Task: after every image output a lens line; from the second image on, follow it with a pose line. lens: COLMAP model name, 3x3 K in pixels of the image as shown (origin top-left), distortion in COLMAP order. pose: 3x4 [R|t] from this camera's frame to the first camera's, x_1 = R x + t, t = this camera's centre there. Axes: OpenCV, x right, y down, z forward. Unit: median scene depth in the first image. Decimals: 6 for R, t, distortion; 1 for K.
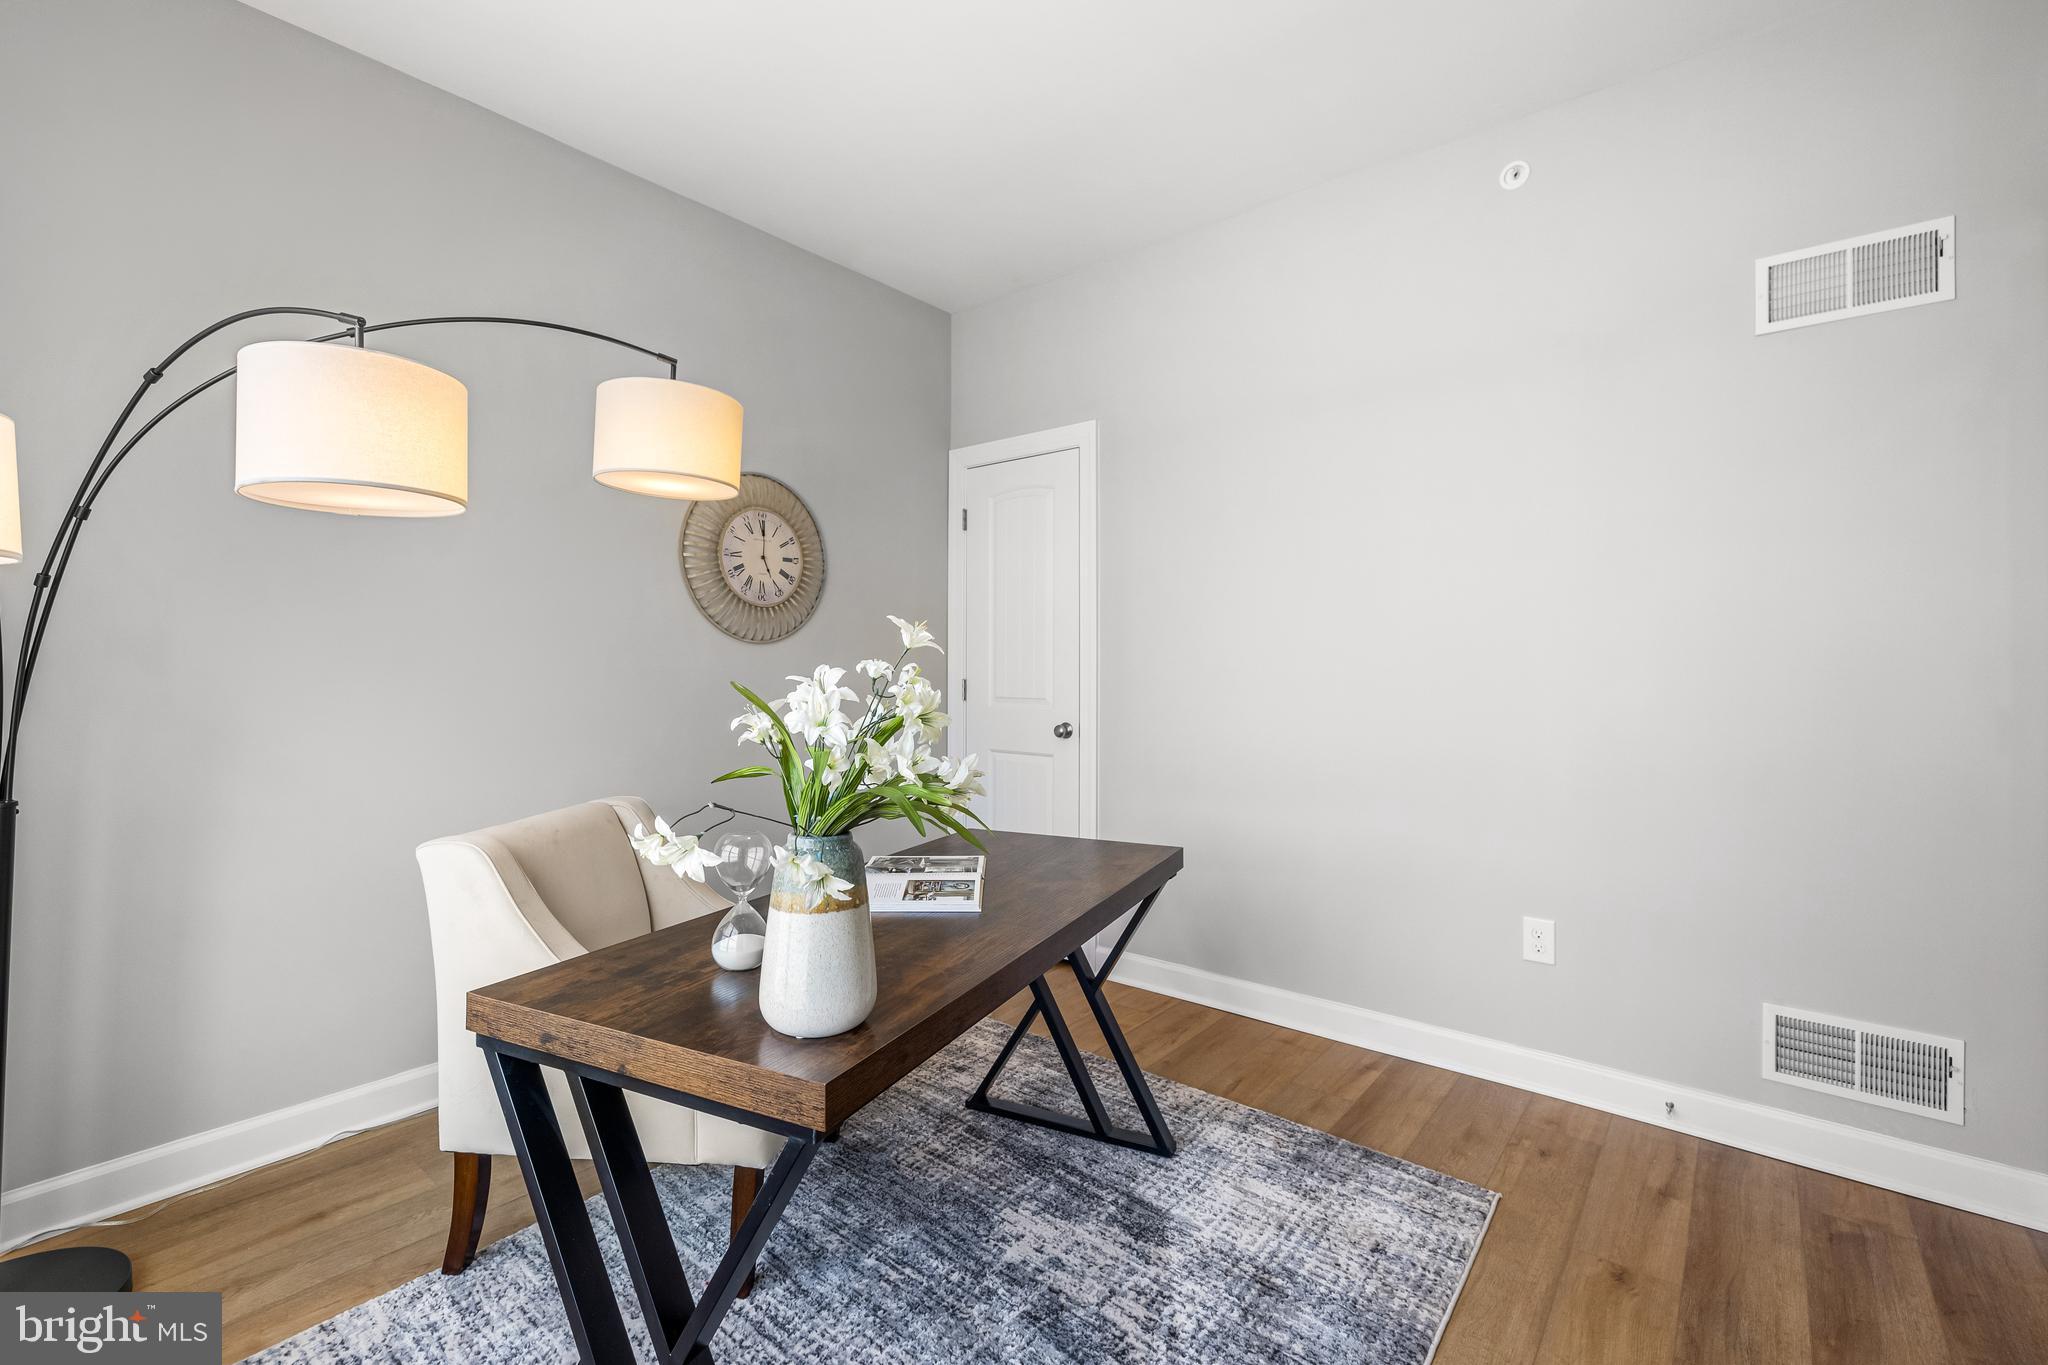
lens RADIAL K [[877.4, 0, 1023.2], [0, 877.4, 672.8], [0, 0, 1]] dist [0.002852, 0.000331]
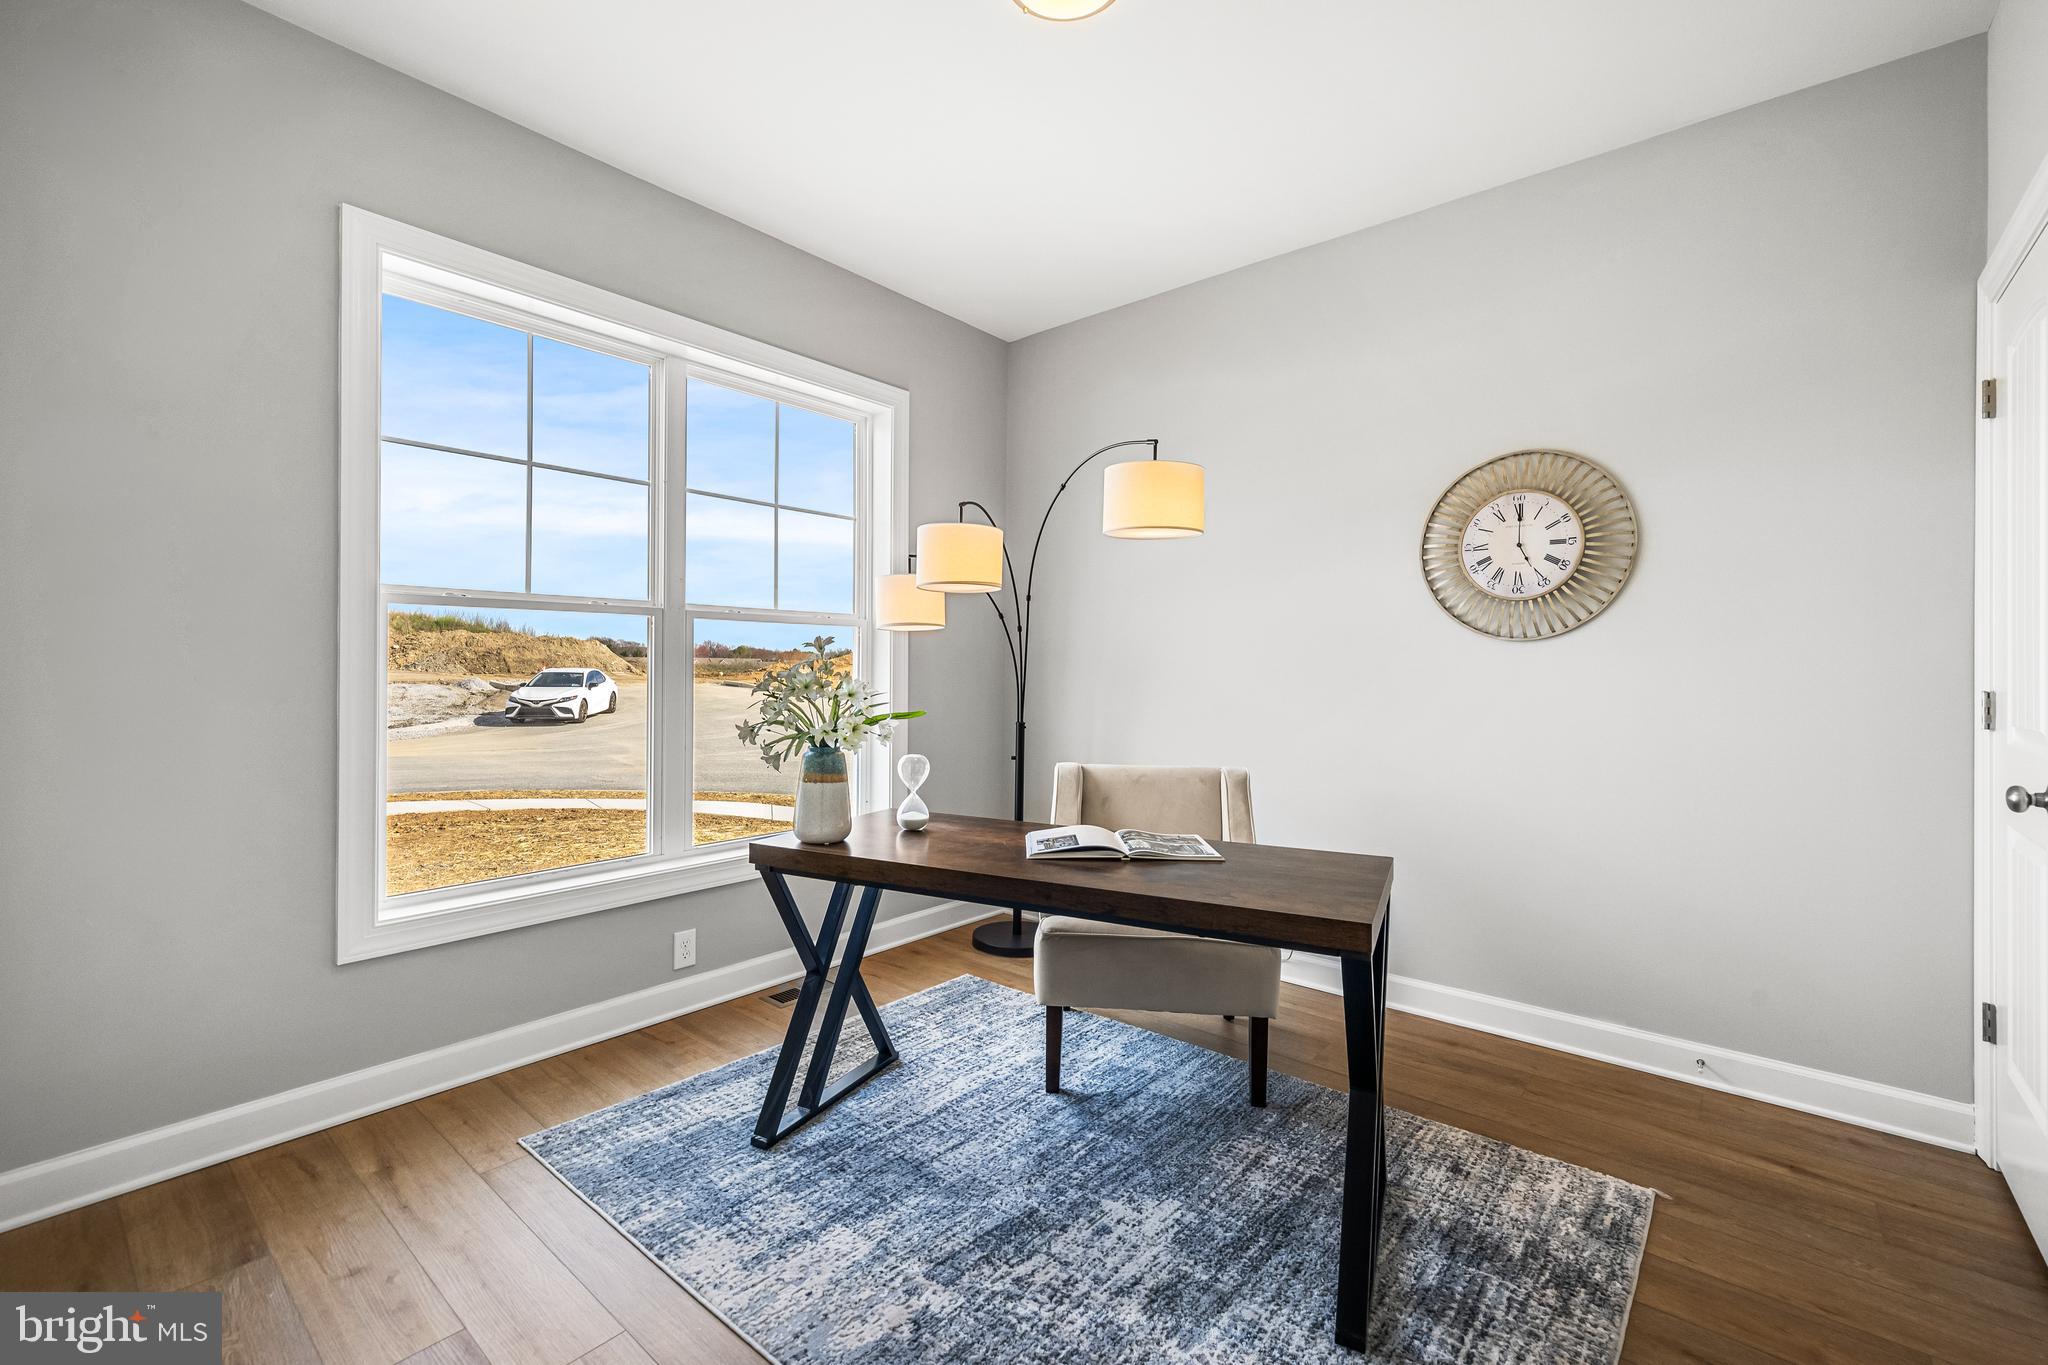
lens RADIAL K [[877.4, 0, 1020.3], [0, 877.4, 670.7], [0, 0, 1]] dist [0.002852, 0.000331]
pose [[-0.007336, 0.000723, -0.999973, 0.896117], [-0.011577, 0.999933, 0.000808, 0.002897], [0.999906, 0.011582, -0.007327, 0.742968]]
